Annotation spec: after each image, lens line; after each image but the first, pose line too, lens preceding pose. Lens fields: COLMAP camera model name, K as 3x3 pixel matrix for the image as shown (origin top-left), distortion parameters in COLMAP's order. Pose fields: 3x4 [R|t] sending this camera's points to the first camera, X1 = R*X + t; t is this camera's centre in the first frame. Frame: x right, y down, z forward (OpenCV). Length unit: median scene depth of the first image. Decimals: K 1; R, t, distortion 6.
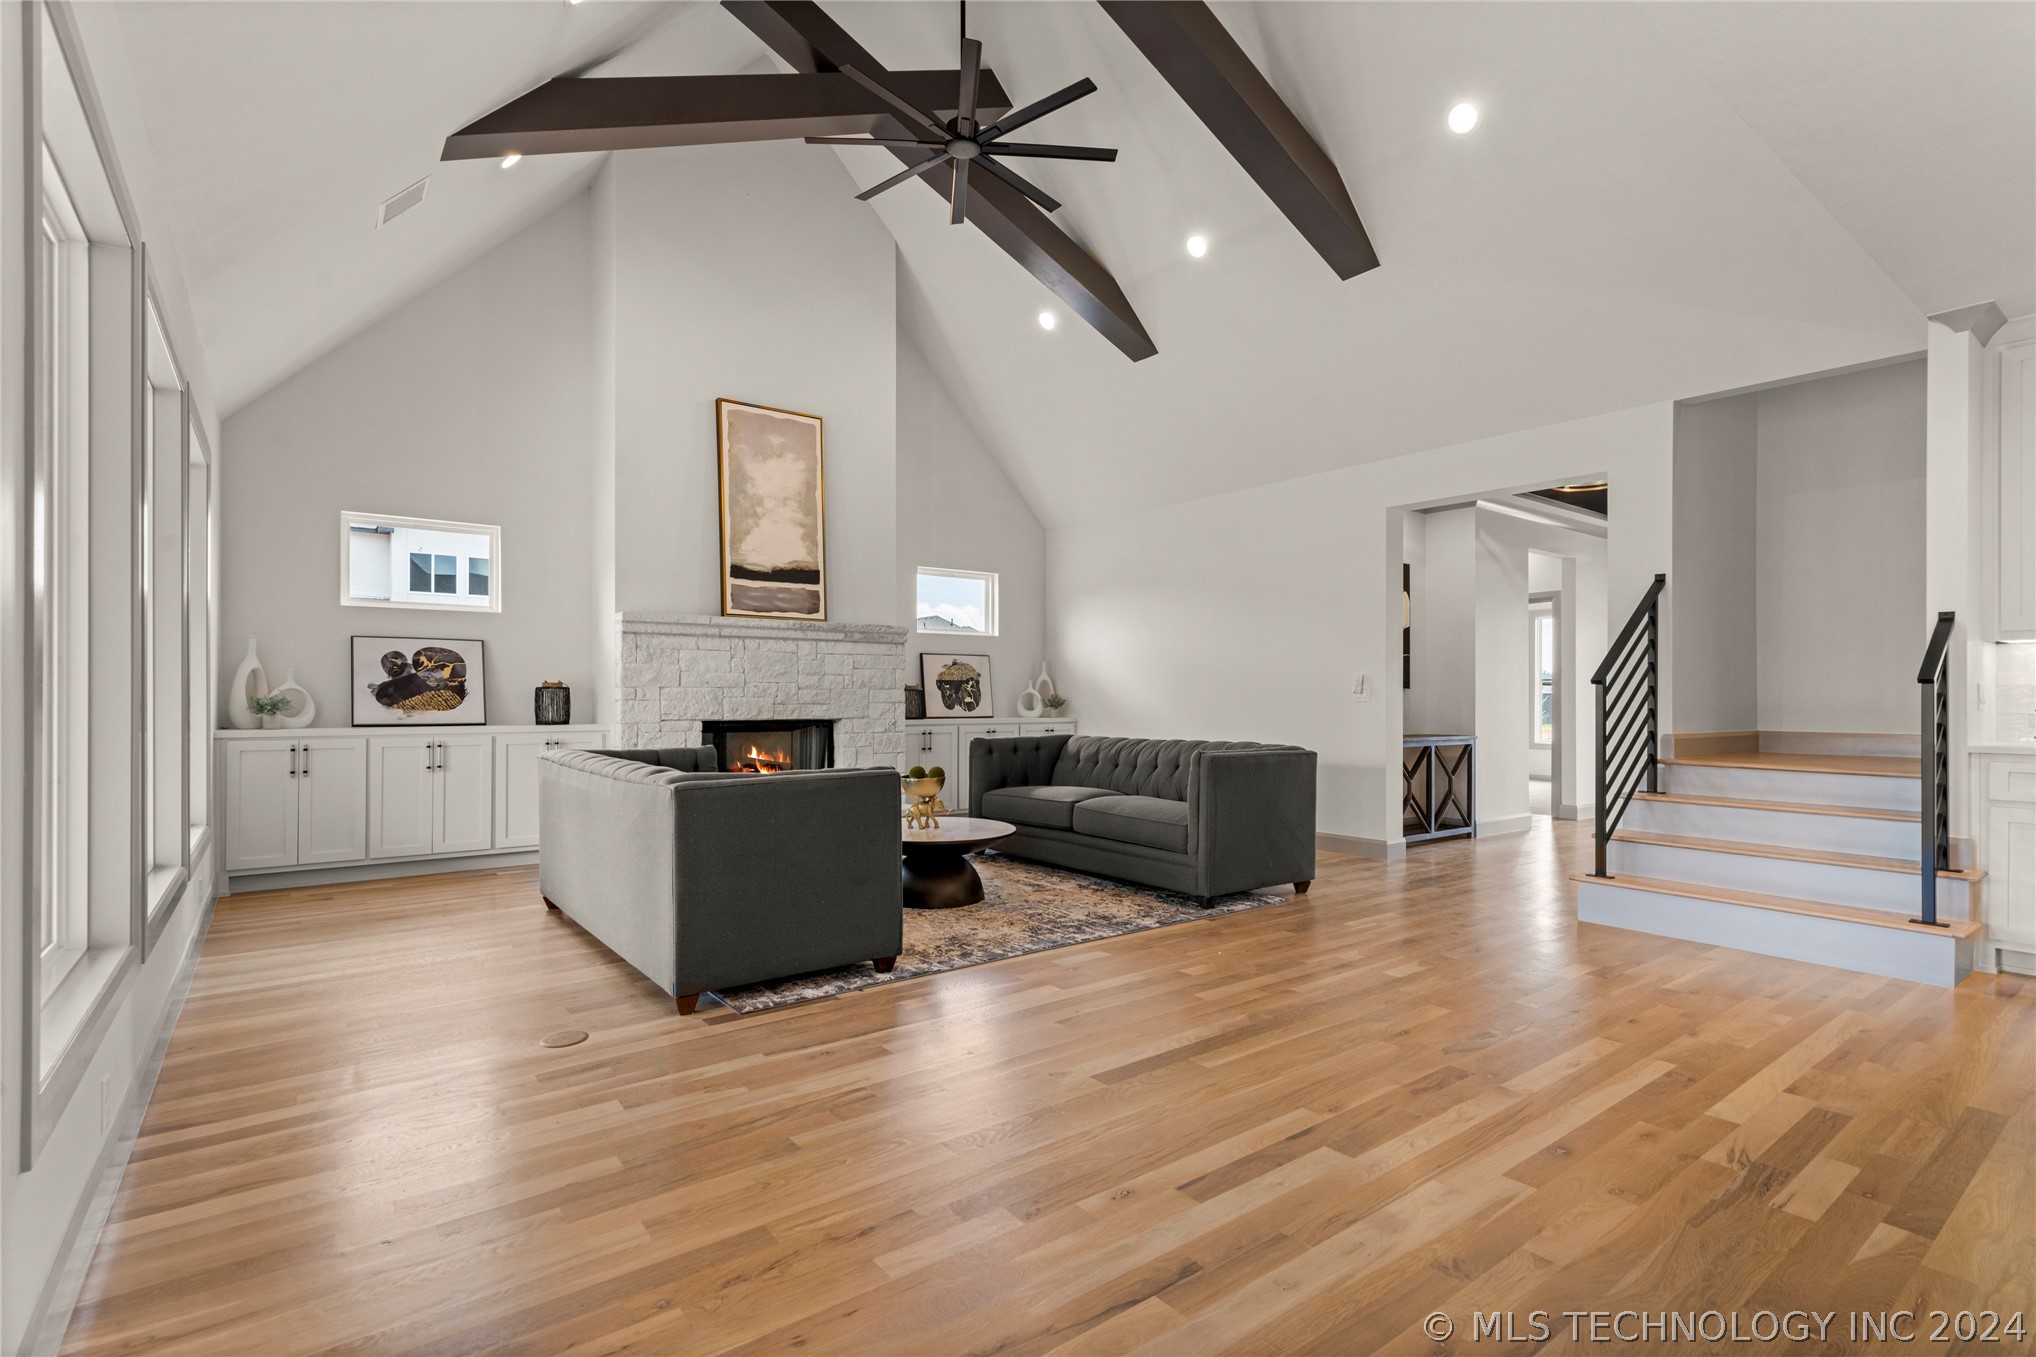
lens RADIAL K [[949.6, 0, 1006.9], [0, 949.6, 688.1], [0, 0, 1]] dist [-0.003524, -0.000422]
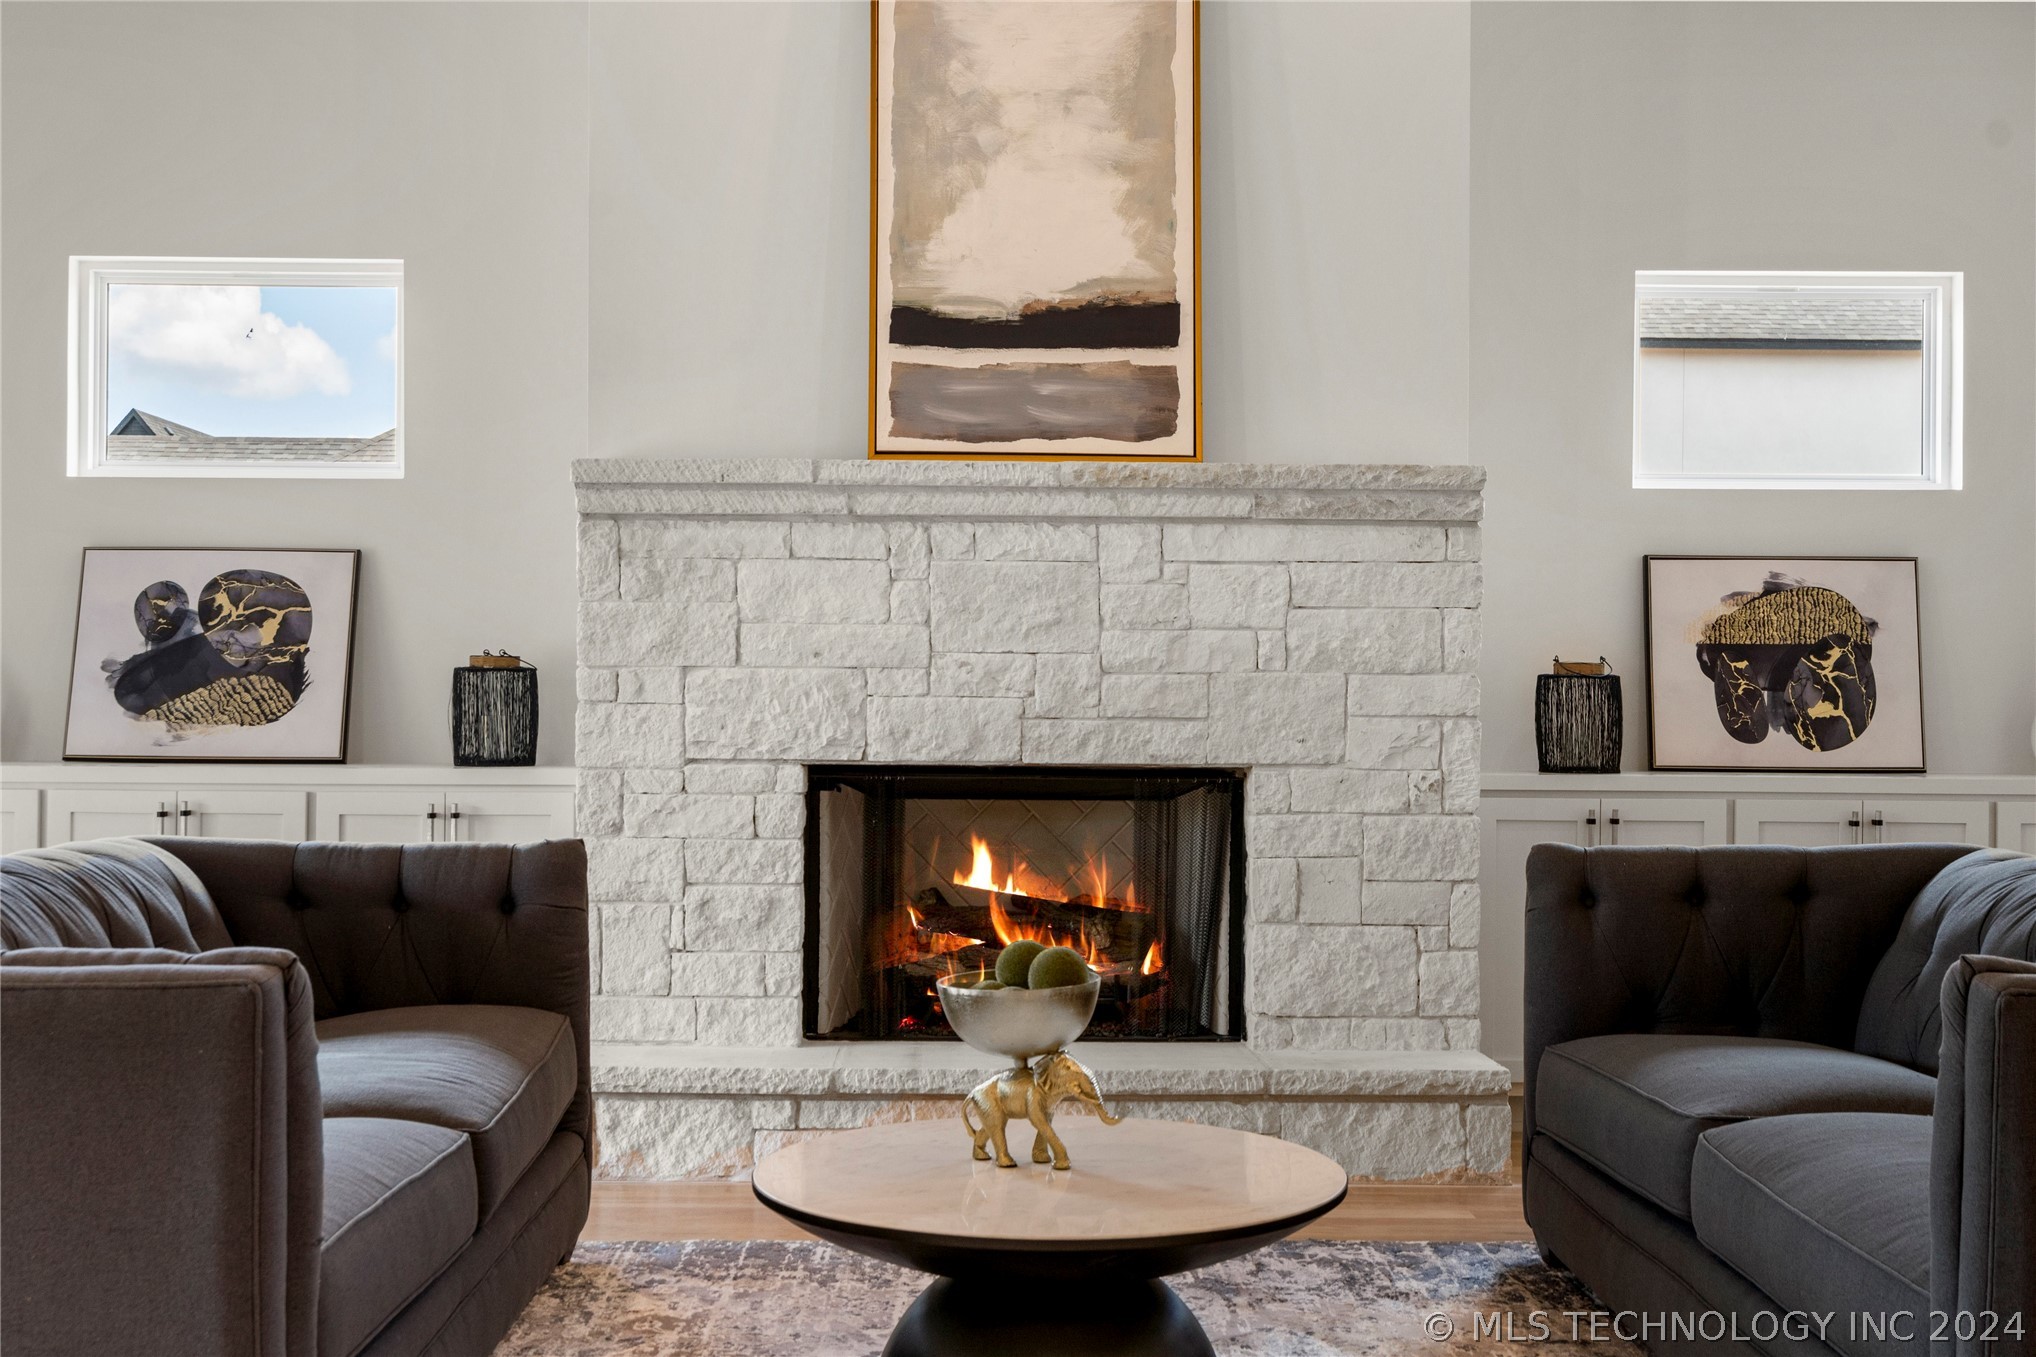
lens RADIAL K [[2413.9, 0, 1013.6], [0, 2413.9, 690.5], [0, 0, 1]] dist [0.009030, 0.000000]
pose [[0.811959, 0.002964, -0.583707, 0.249260], [-0.000294, 0.999989, 0.004669, 0.003568], [0.583714, -0.003620, 0.811951, 0.322224]]
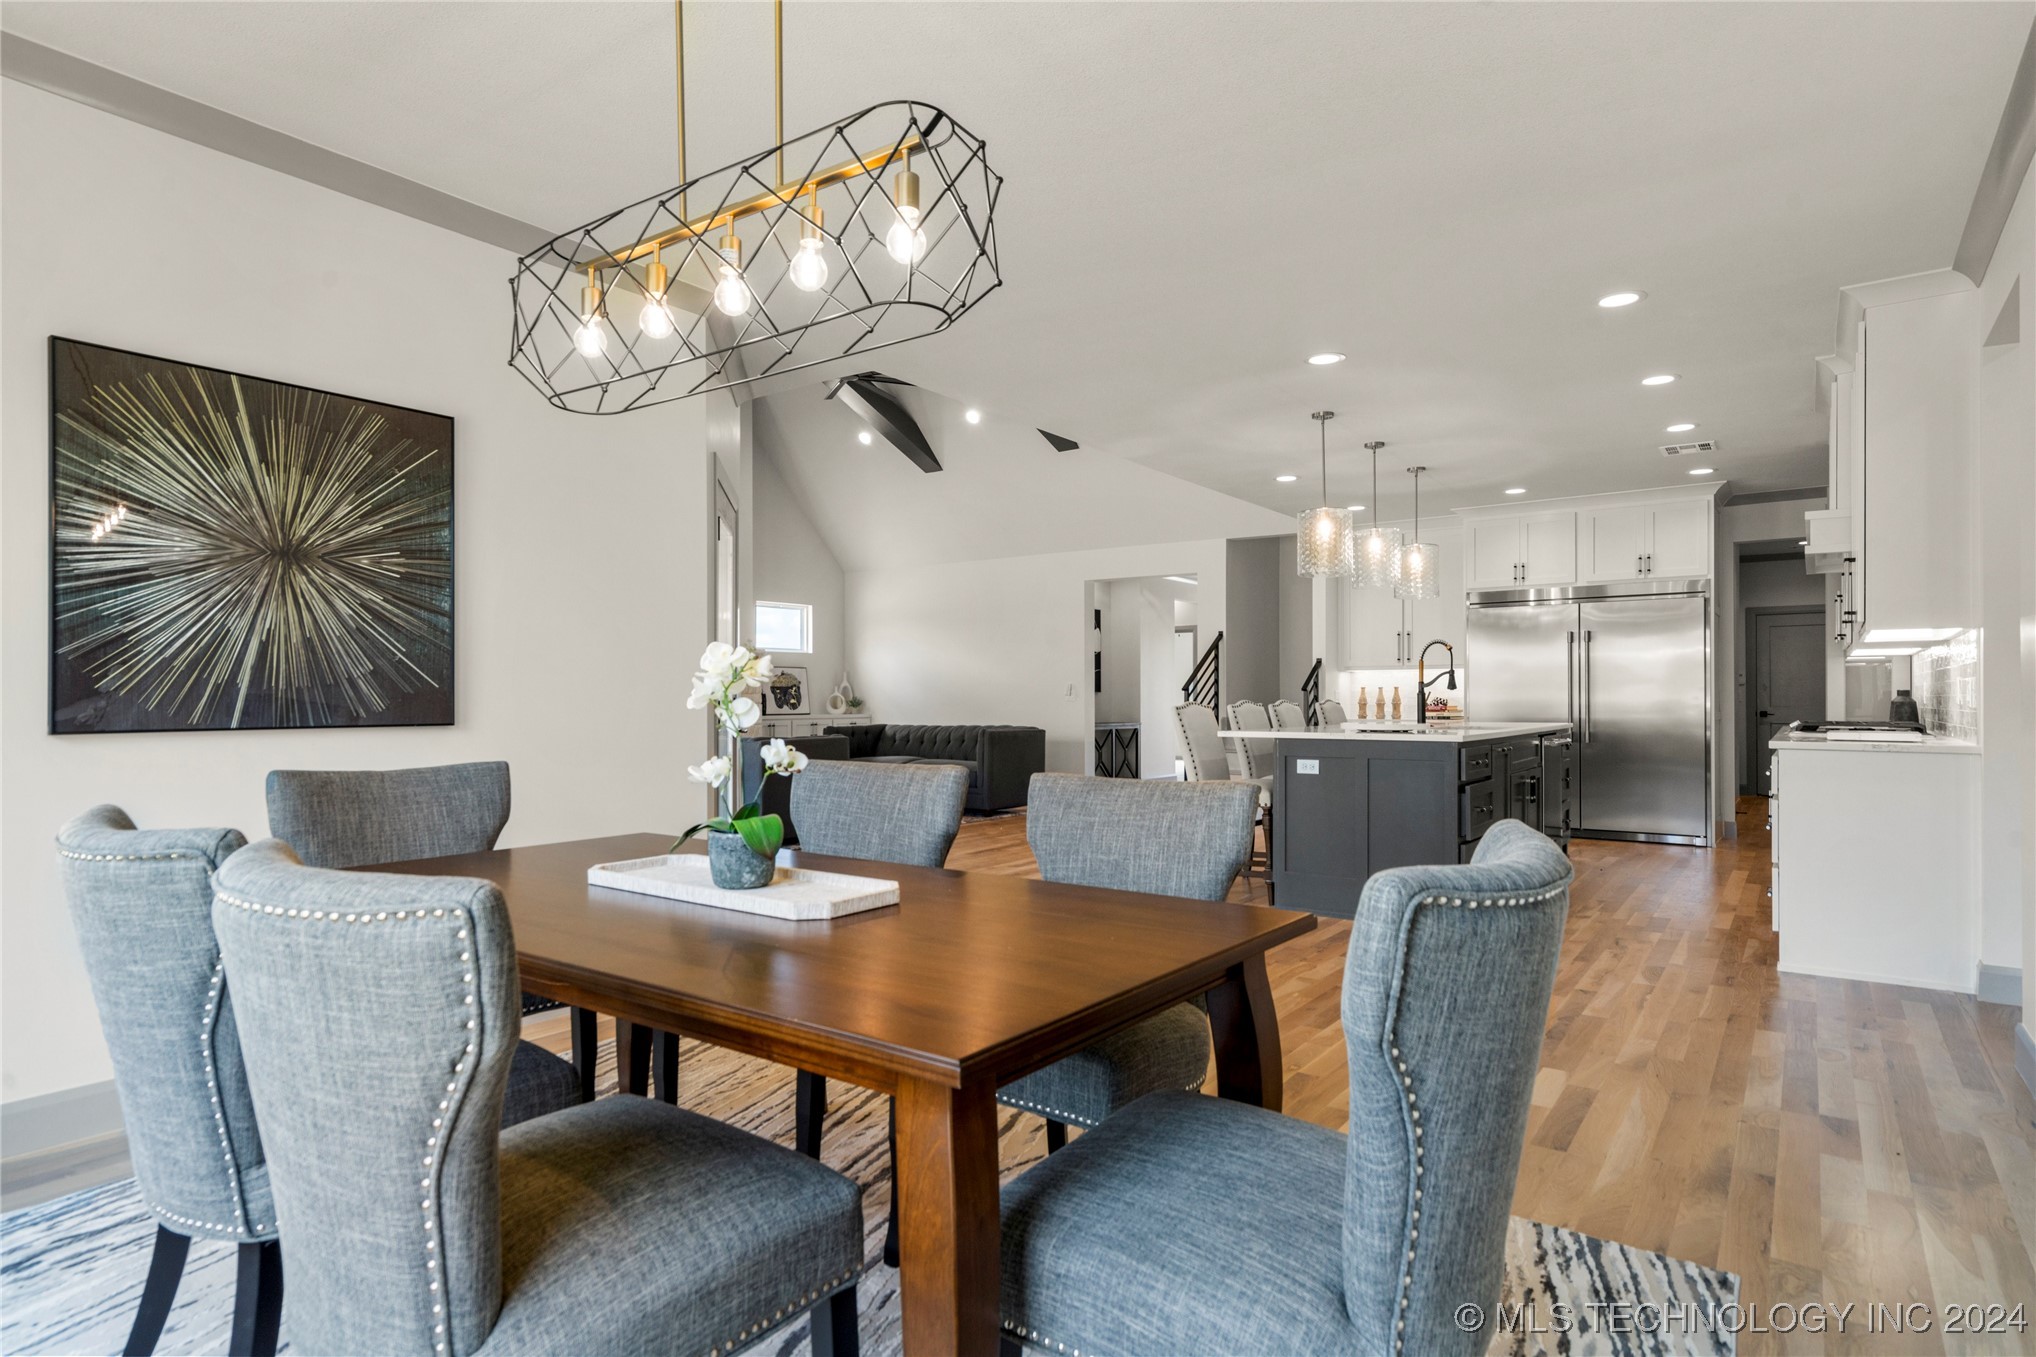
lens RADIAL K [[1096.6, 0, 1018.0], [0, 1096.6, 688.5], [0, 0, 1]] dist [0.000400, 0.000002]
pose [[0.952978, -0.003192, 0.303023, -0.266702], [0.002896, 0.999995, 0.001425, -0.008631], [-0.303026, -0.000480, 0.952982, -0.725723]]
